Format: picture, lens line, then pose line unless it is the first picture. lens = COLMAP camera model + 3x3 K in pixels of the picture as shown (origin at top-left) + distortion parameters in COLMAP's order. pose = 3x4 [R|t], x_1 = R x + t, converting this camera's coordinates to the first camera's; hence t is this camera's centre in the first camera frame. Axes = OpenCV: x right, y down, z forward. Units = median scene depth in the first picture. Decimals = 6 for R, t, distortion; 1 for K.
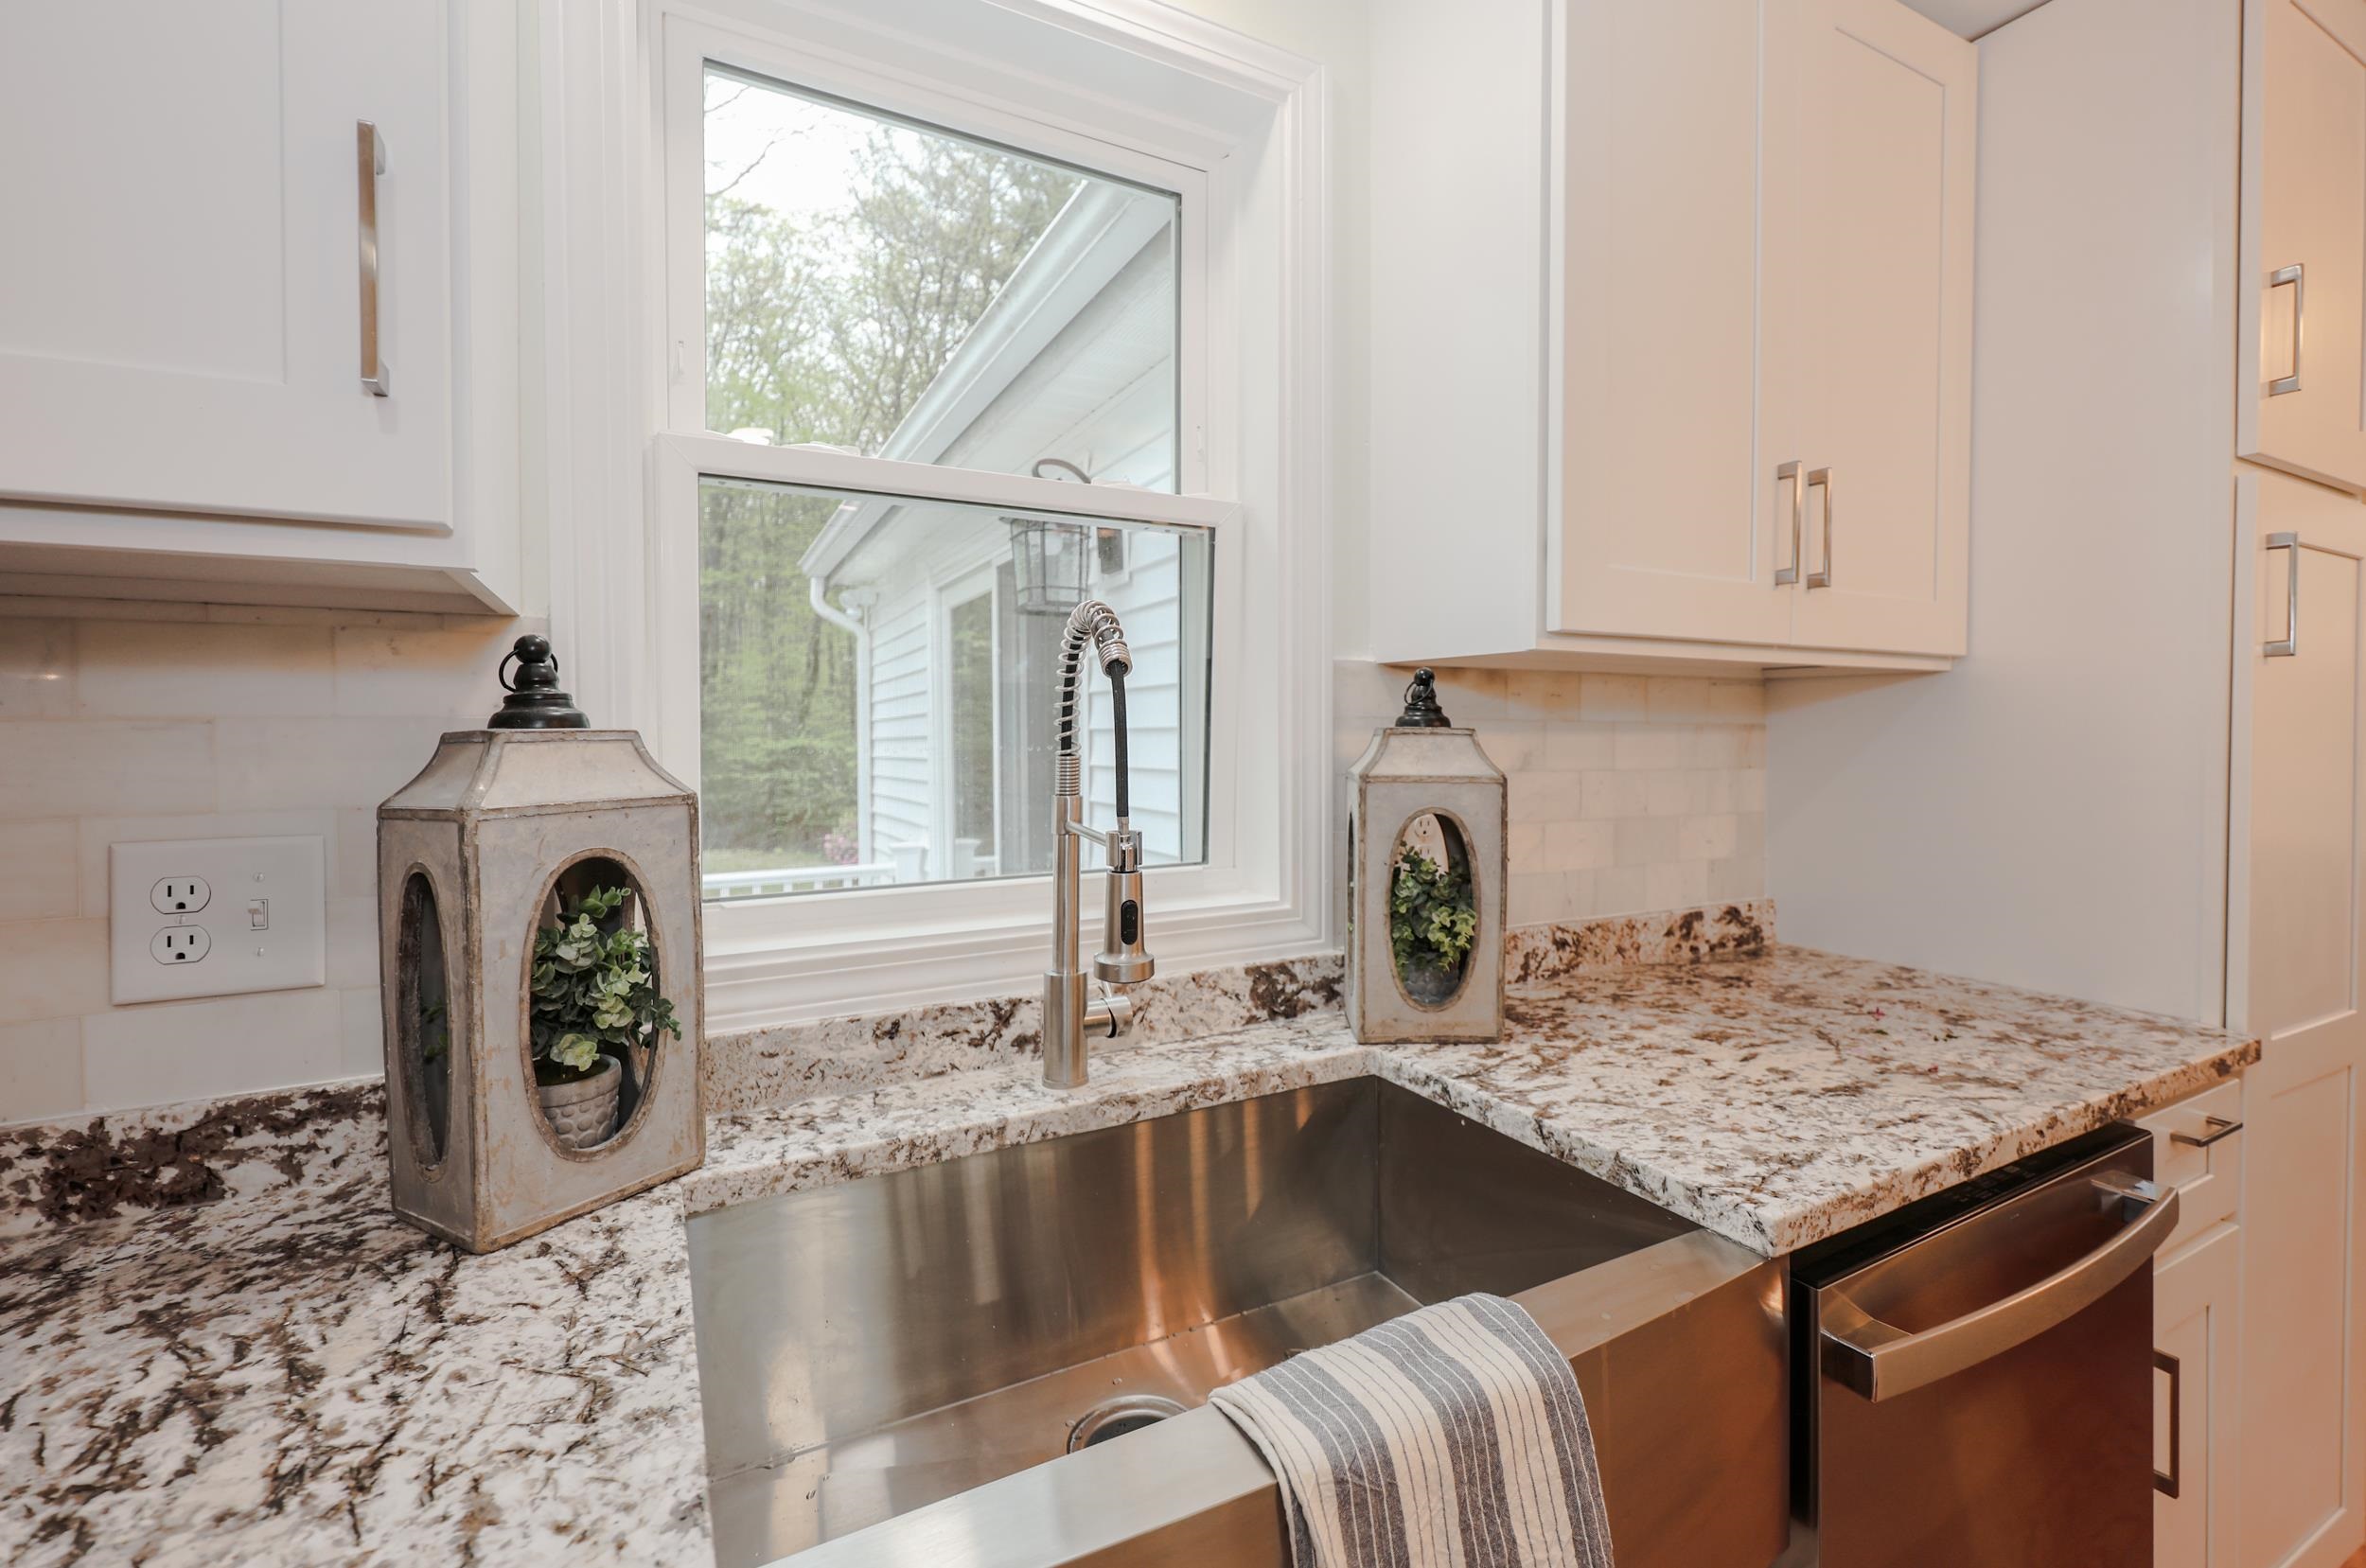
lens RADIAL K [[978.4, 0, 1176.6], [0, 978.4, 768.6], [0, 0, 1]] dist [-0.000887, 0.001101]
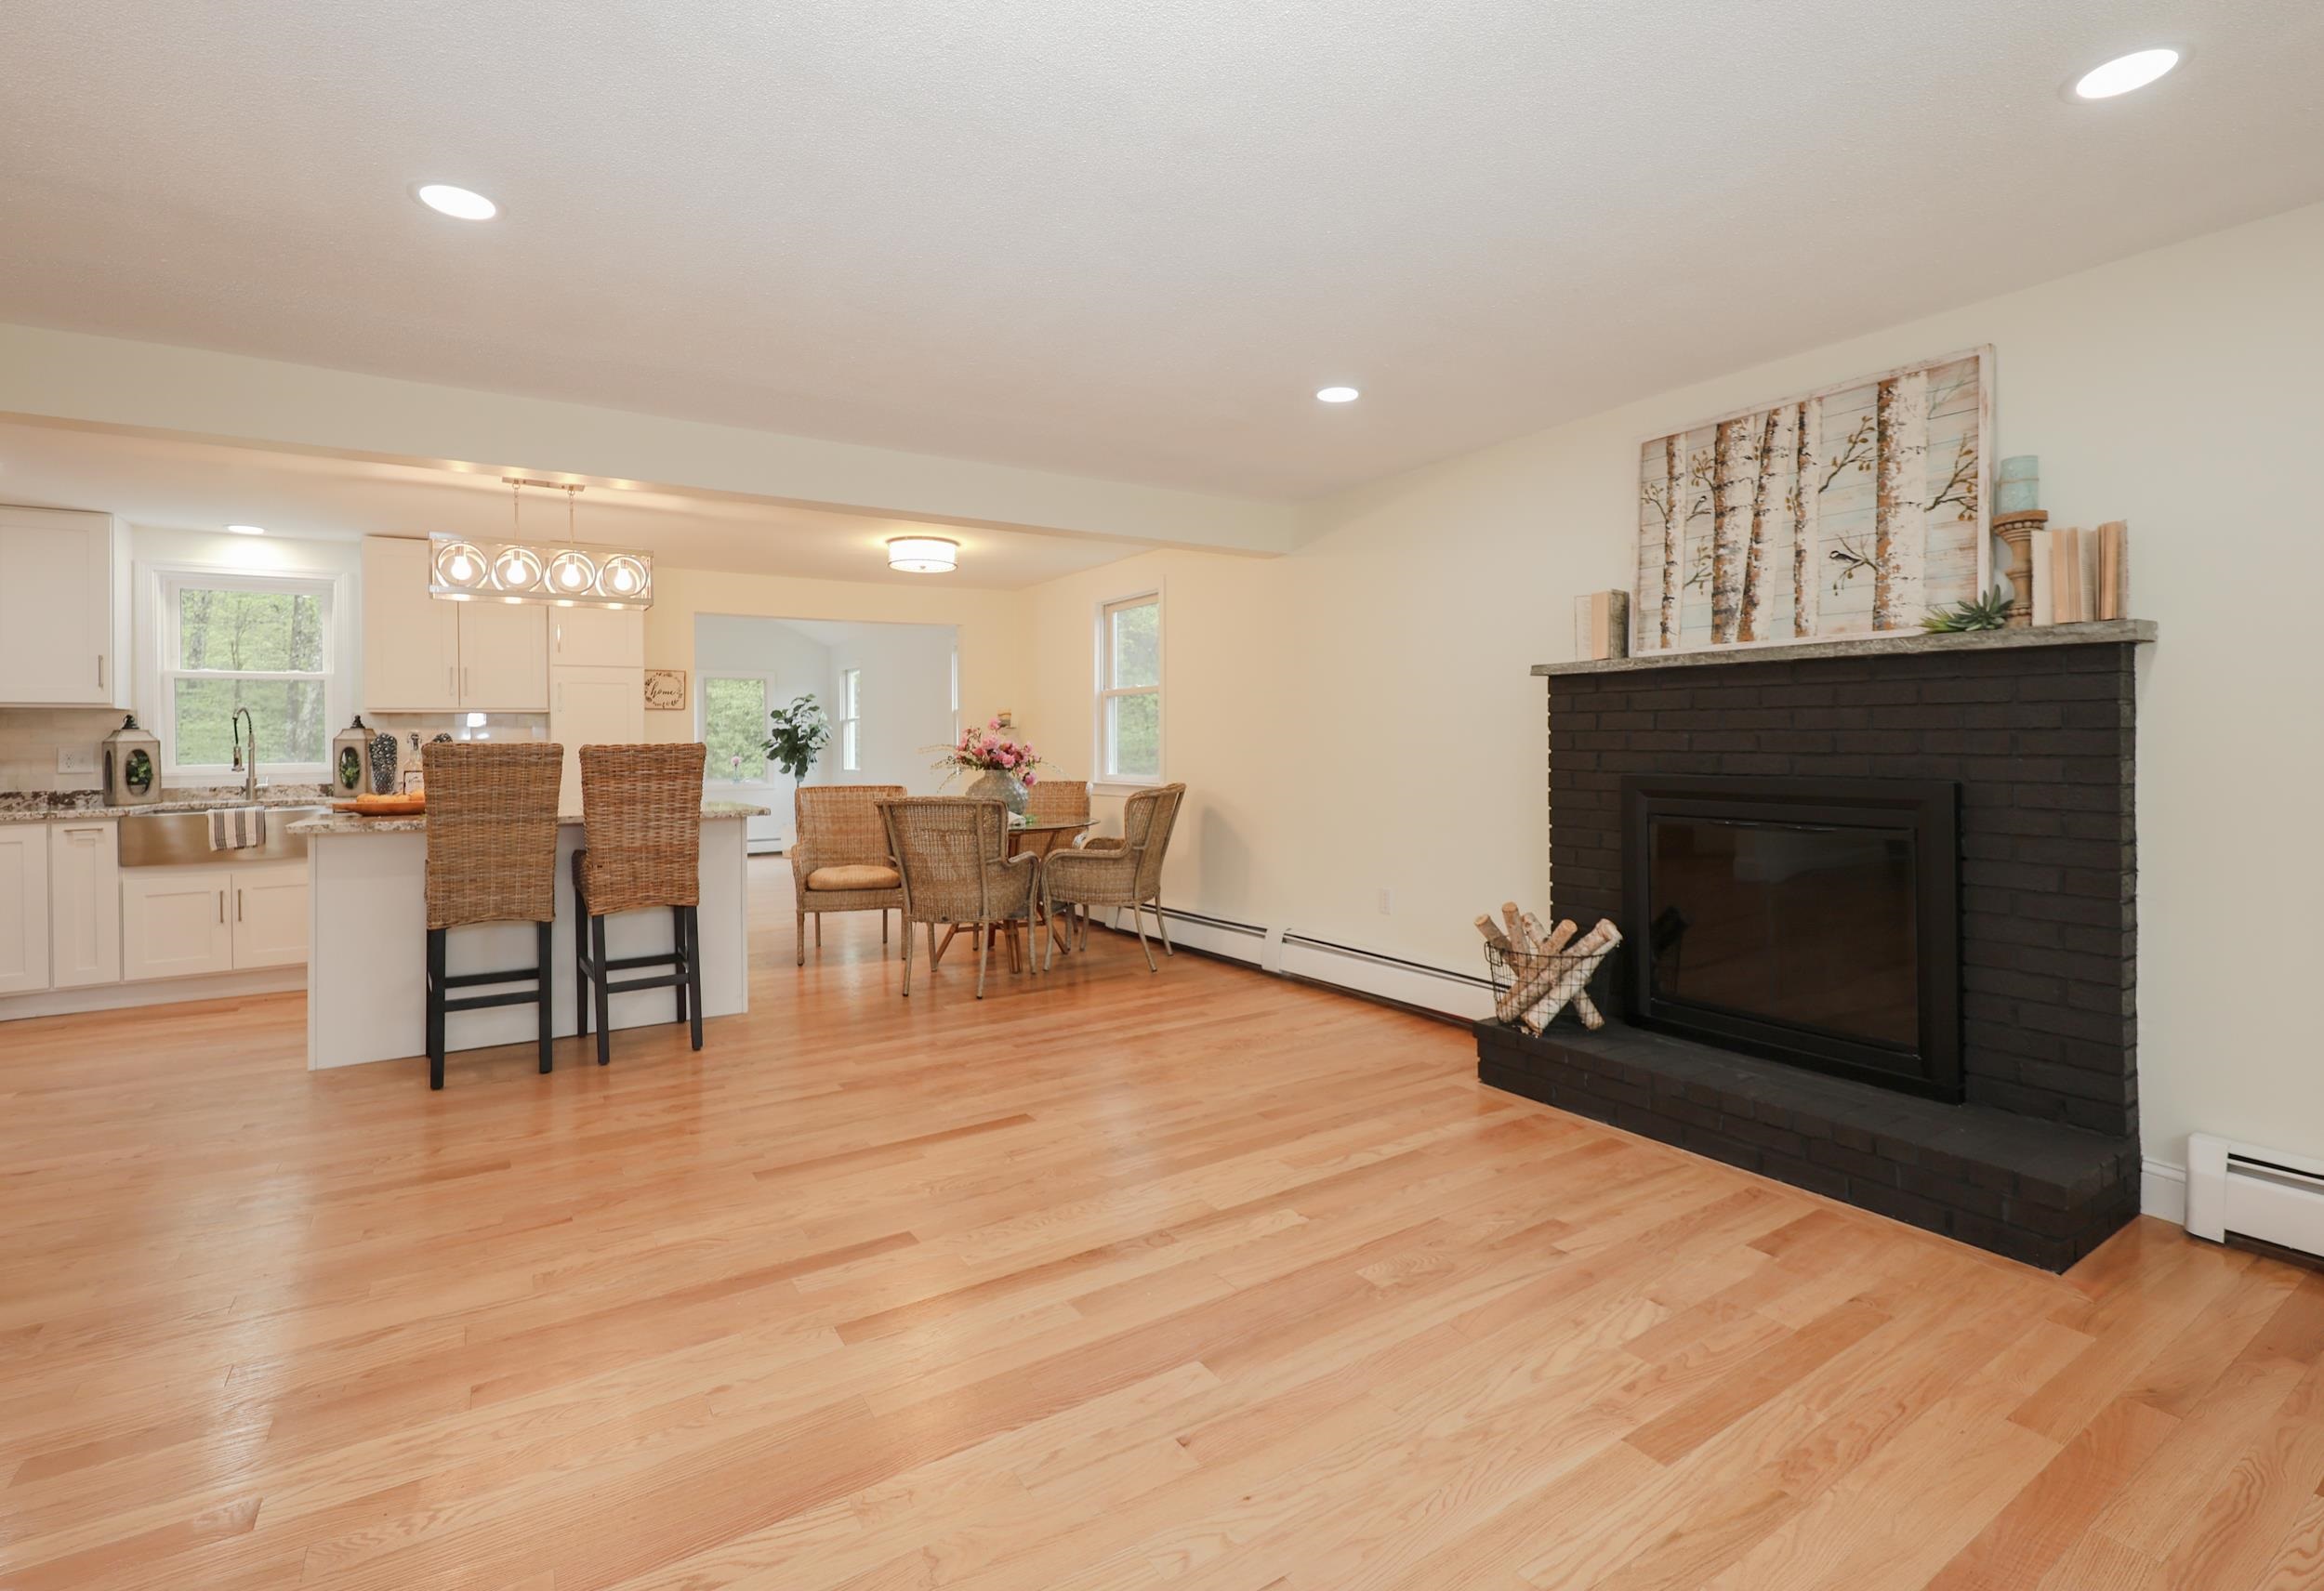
lens RADIAL K [[1094.1, 0, 1186.8], [0, 1094.1, 738.7], [0, 0, 1]] dist [-0.001203, 0.001729]
pose [[0.997878, -0.011393, 0.064107, 5.640246], [0.012538, 0.999769, -0.017486, 0.227134], [-0.063893, 0.018252, 0.997790, -6.411920]]
